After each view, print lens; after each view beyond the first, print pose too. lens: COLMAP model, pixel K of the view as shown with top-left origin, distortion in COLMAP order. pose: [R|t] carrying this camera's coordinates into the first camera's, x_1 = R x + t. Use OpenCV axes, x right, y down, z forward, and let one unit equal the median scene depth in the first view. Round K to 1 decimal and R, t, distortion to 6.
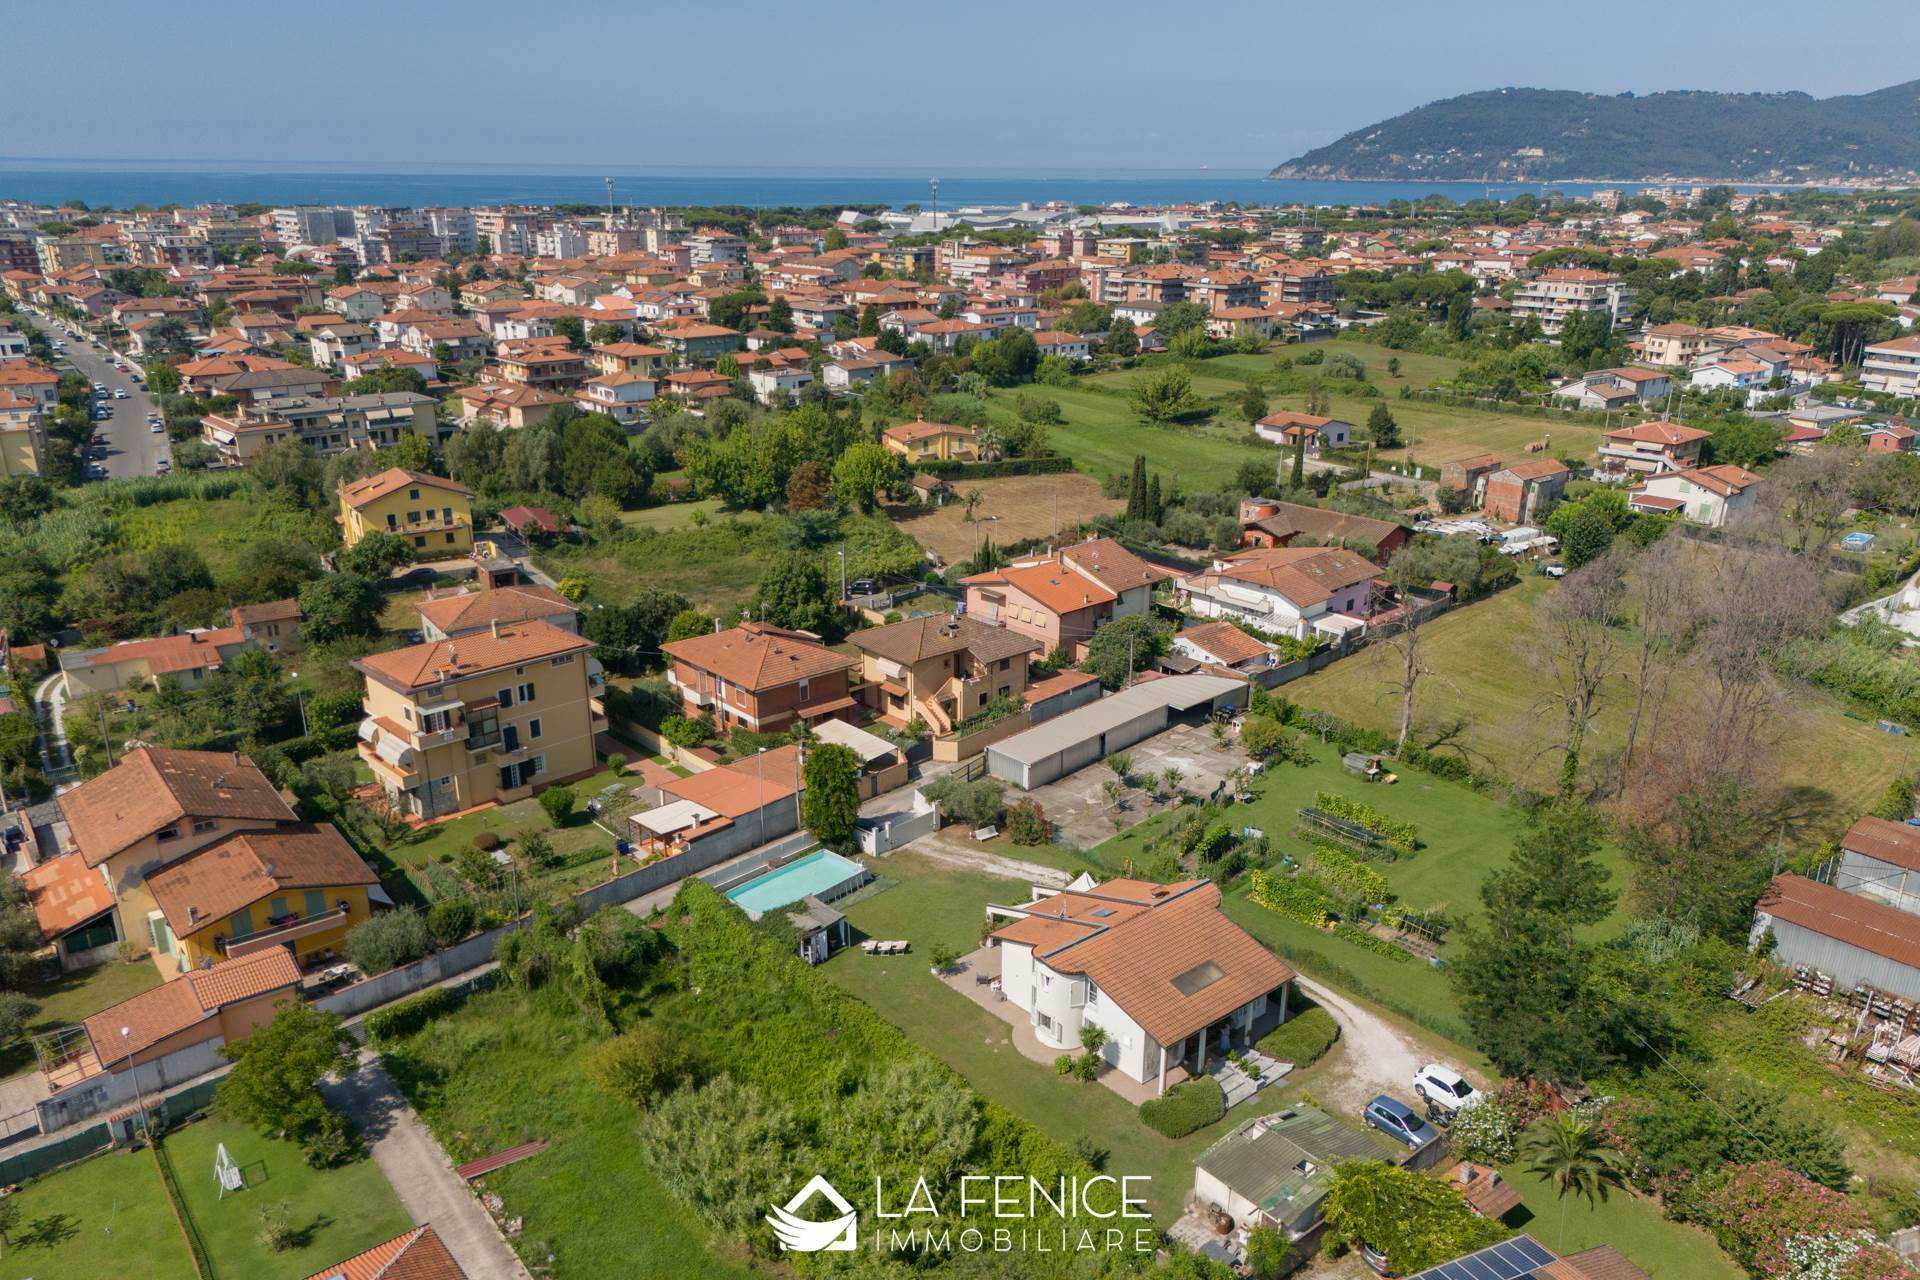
lens RADIAL K [[1414.8, 0, 964.7], [0, 1414.8, 708.4], [0, 0, 1]] dist [0.067796, -0.068324]
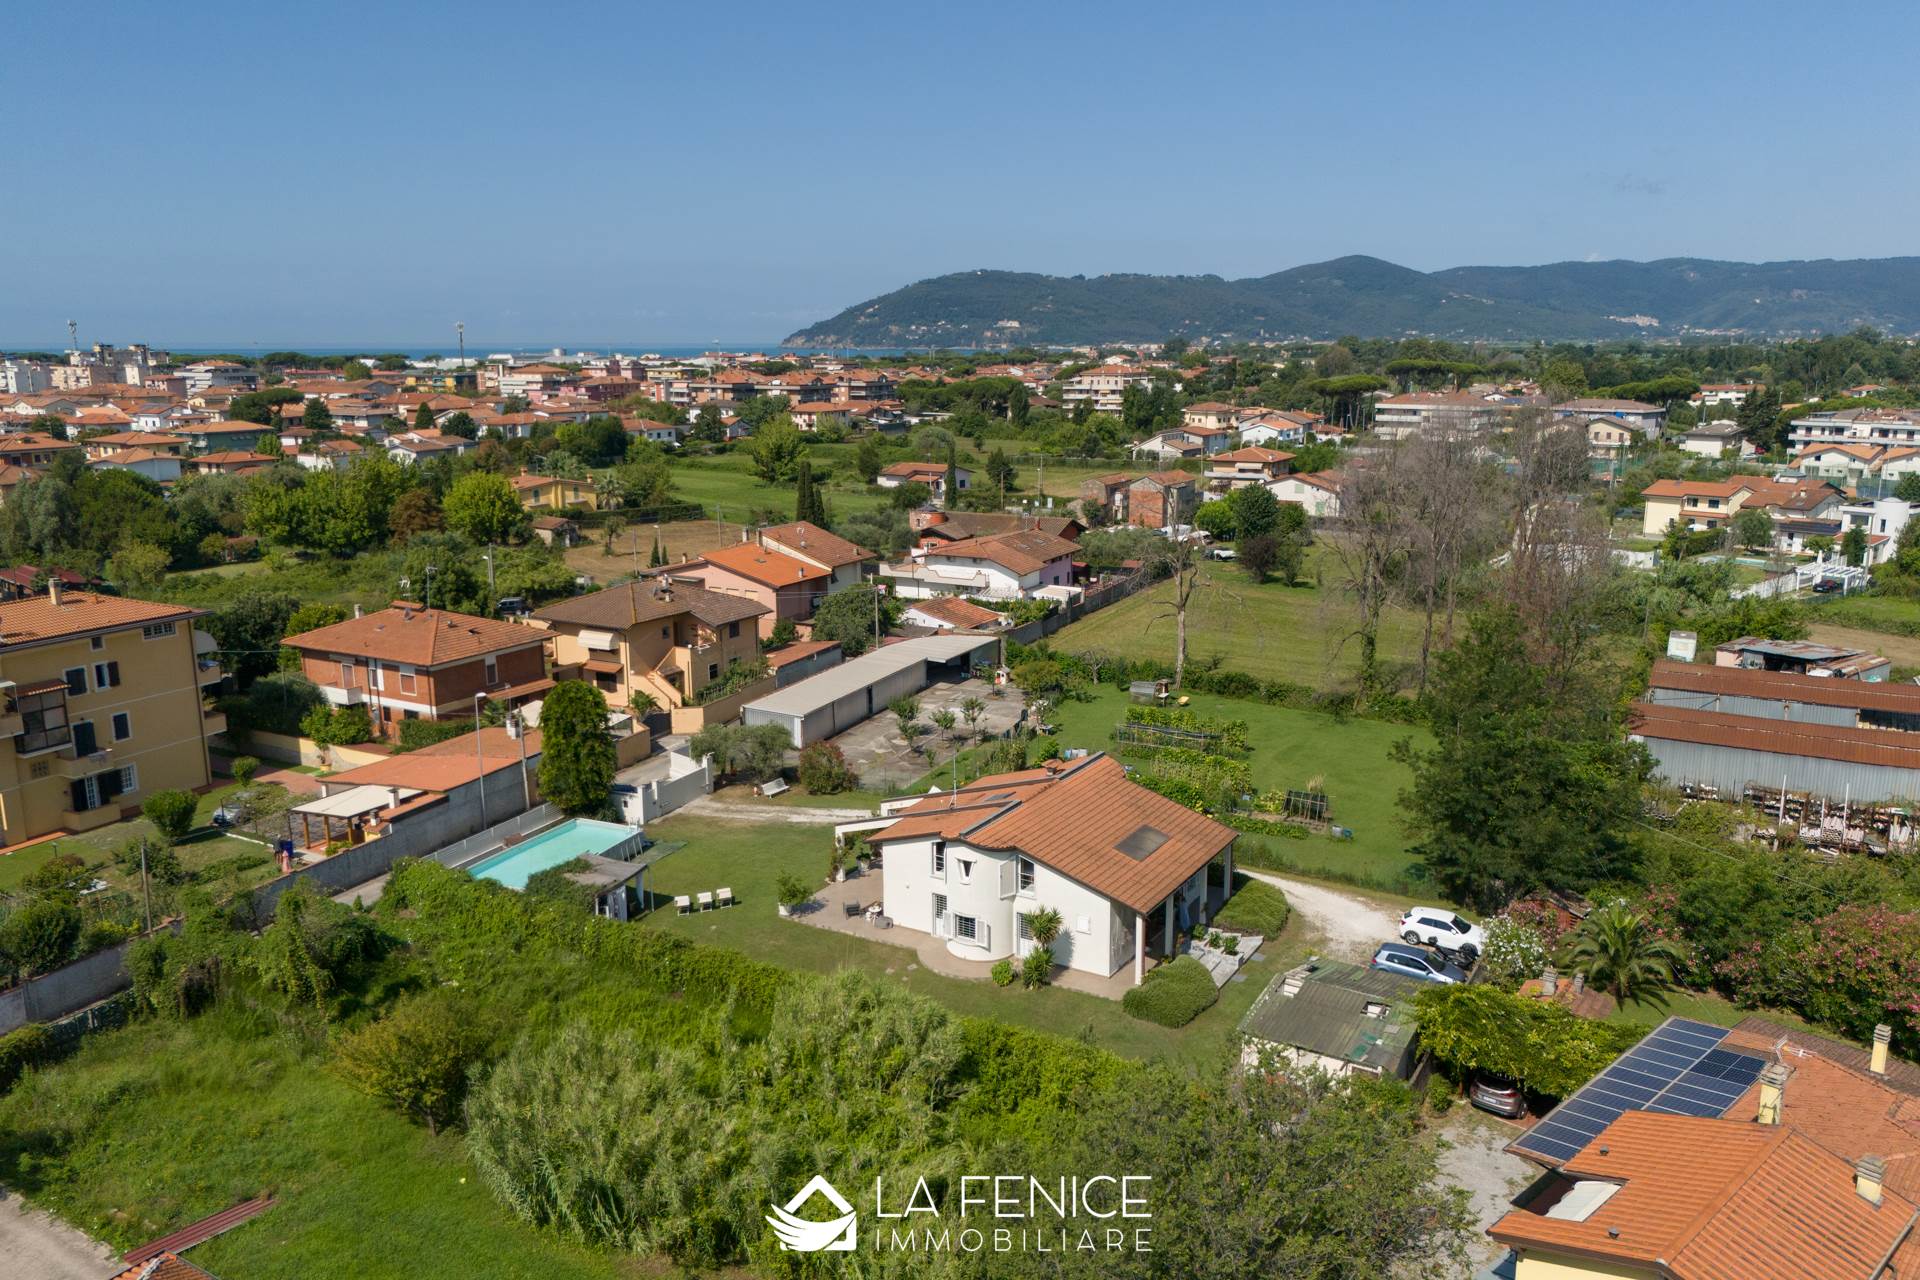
lens RADIAL K [[1417.1, 0, 964.7], [0, 1417.1, 636.8], [0, 0, 1]] dist [0.065208, -0.062761]
pose [[0.947335, -0.073535, 0.311688, -0.115021], [0.121861, 0.982836, -0.138507, 0.116565], [-0.296153, 0.169195, 0.940036, 0.172393]]
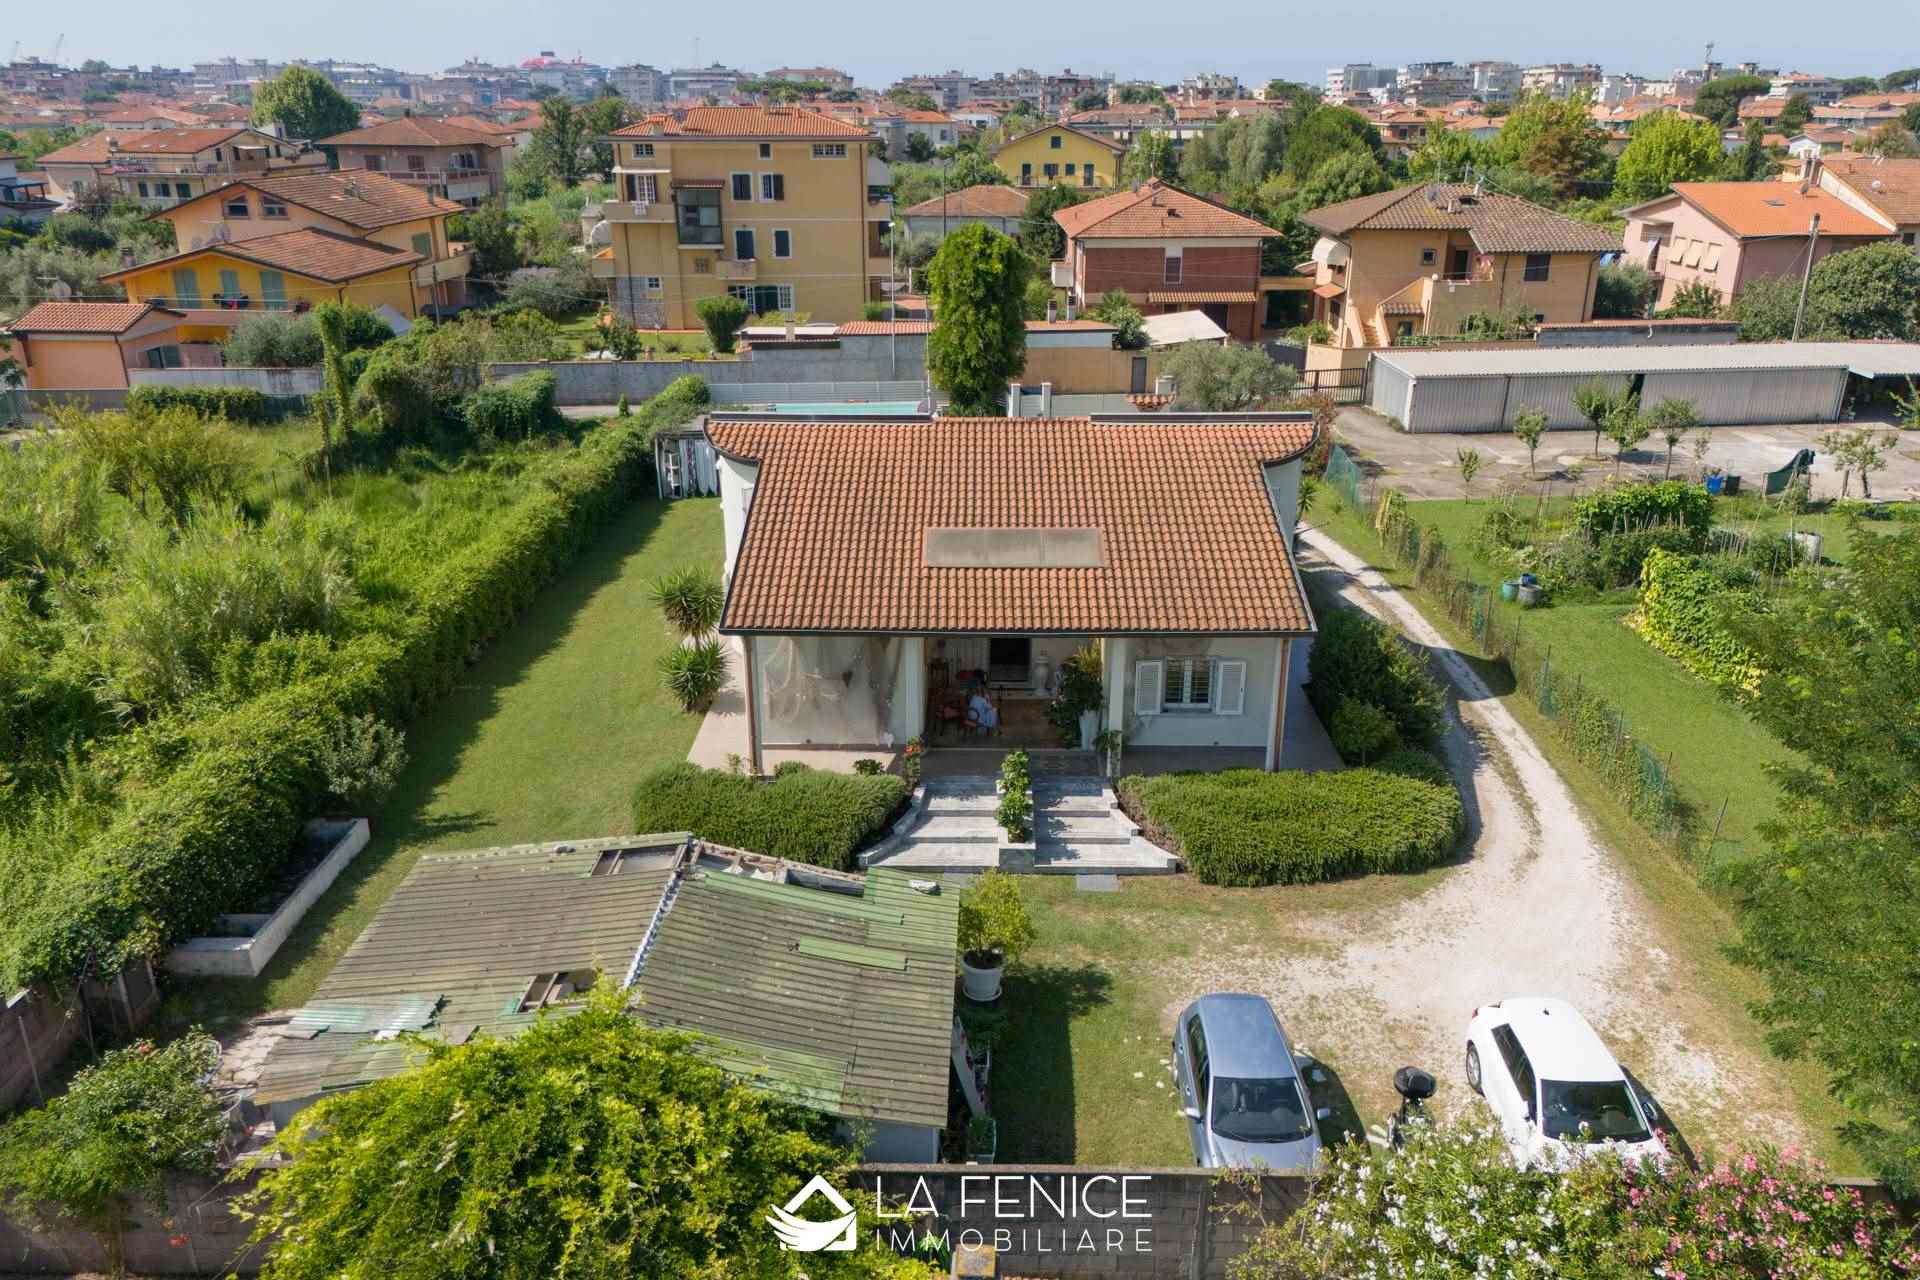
lens RADIAL K [[1417.1, 0, 964.7], [0, 1417.1, 636.8], [0, 0, 1]] dist [0.065208, -0.062761]
pose [[0.752610, 0.231442, -0.616452, 0.258046], [-0.232552, 0.969289, 0.079995, 0.124257], [0.616034, 0.083152, 0.783319, 0.474313]]
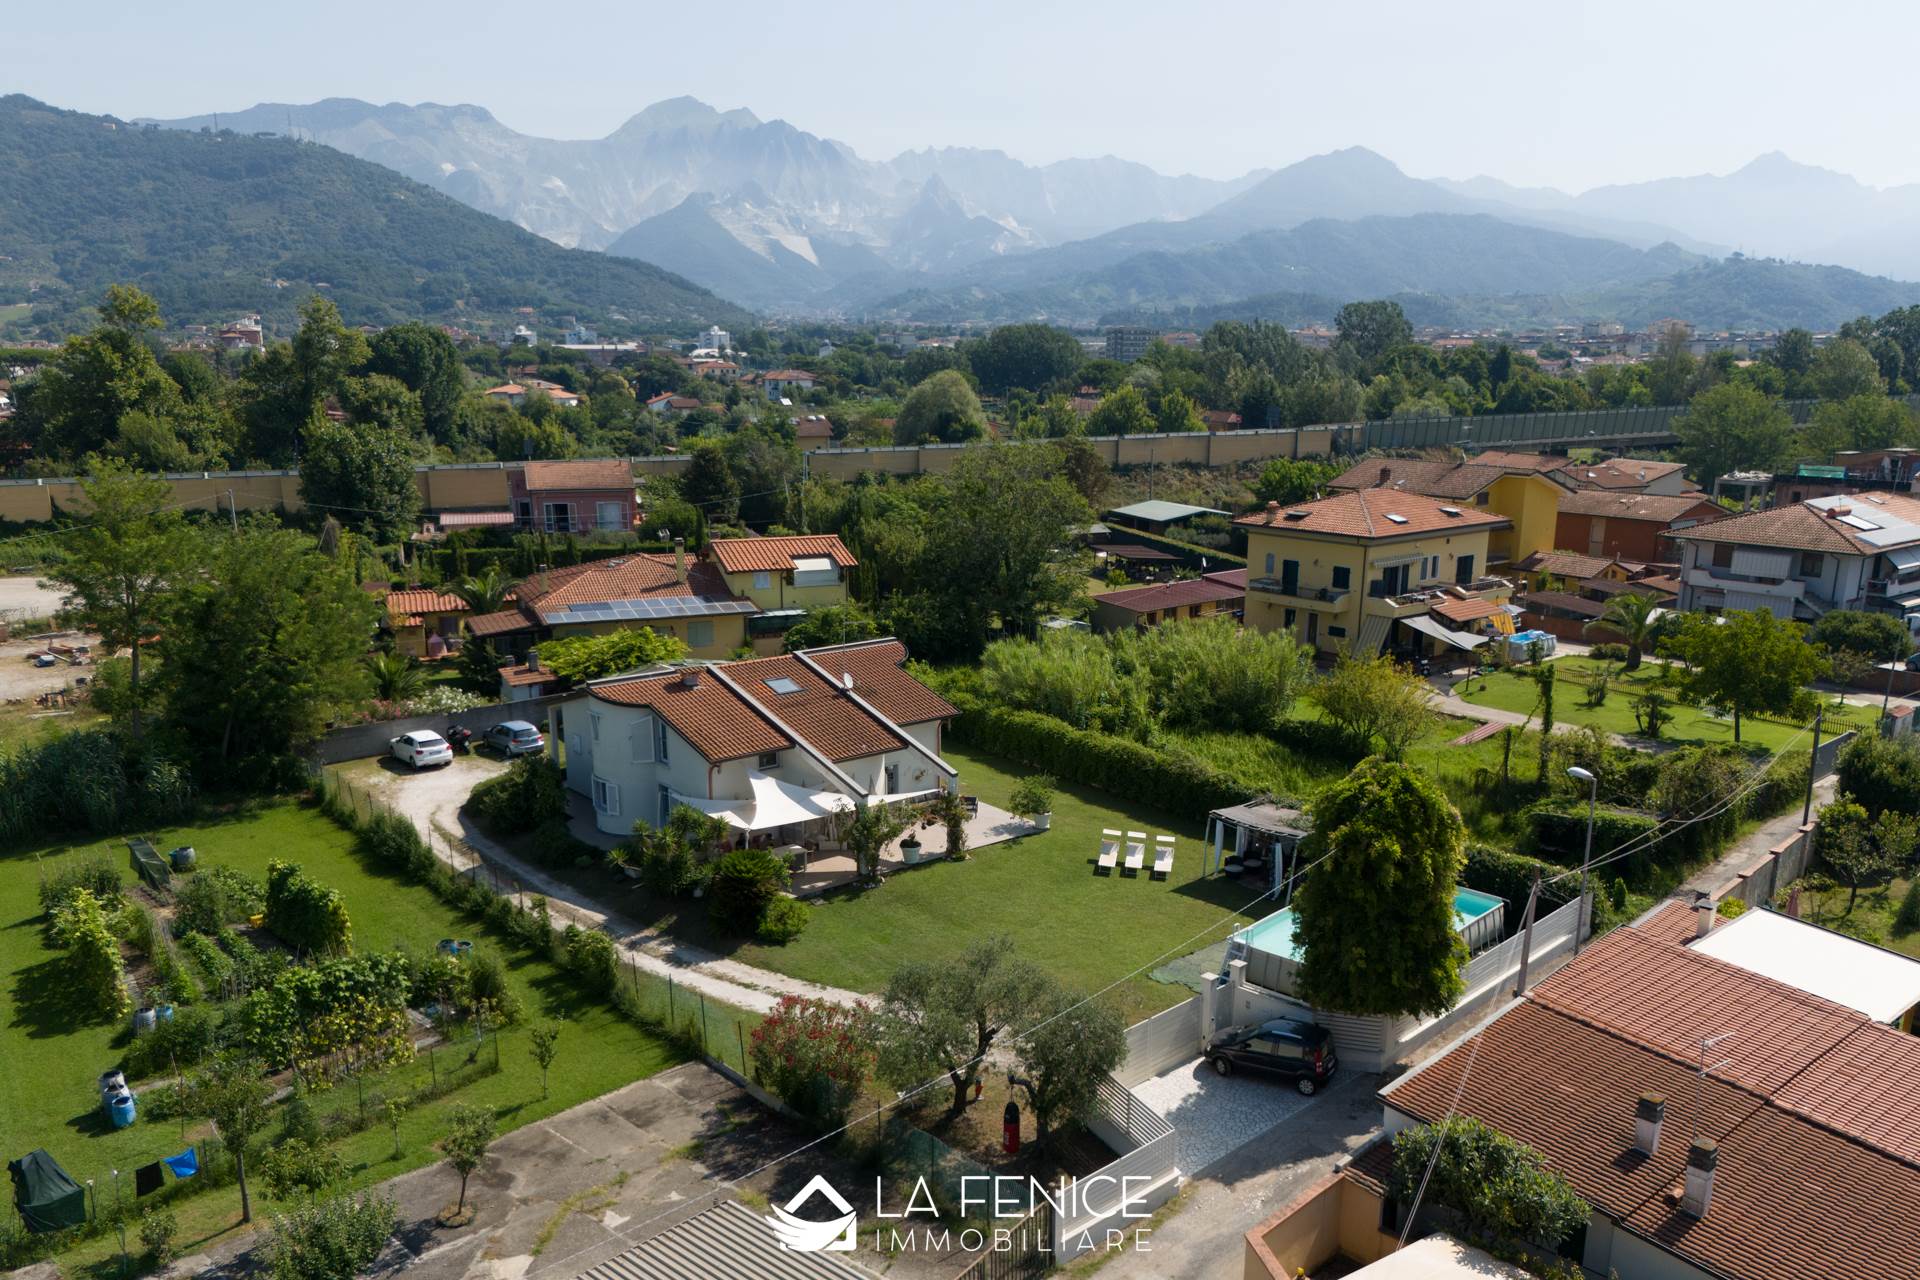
lens RADIAL K [[1485.3, 0, 980.0], [0, 1485.3, 738.1], [0, 0, 1]] dist [0.100804, -0.222045]
pose [[-0.999947, -0.009577, 0.003687, 0.003582], [-0.005632, 0.812538, 0.582881, -0.166772], [-0.008578, 0.582829, -0.812549, 1.115587]]
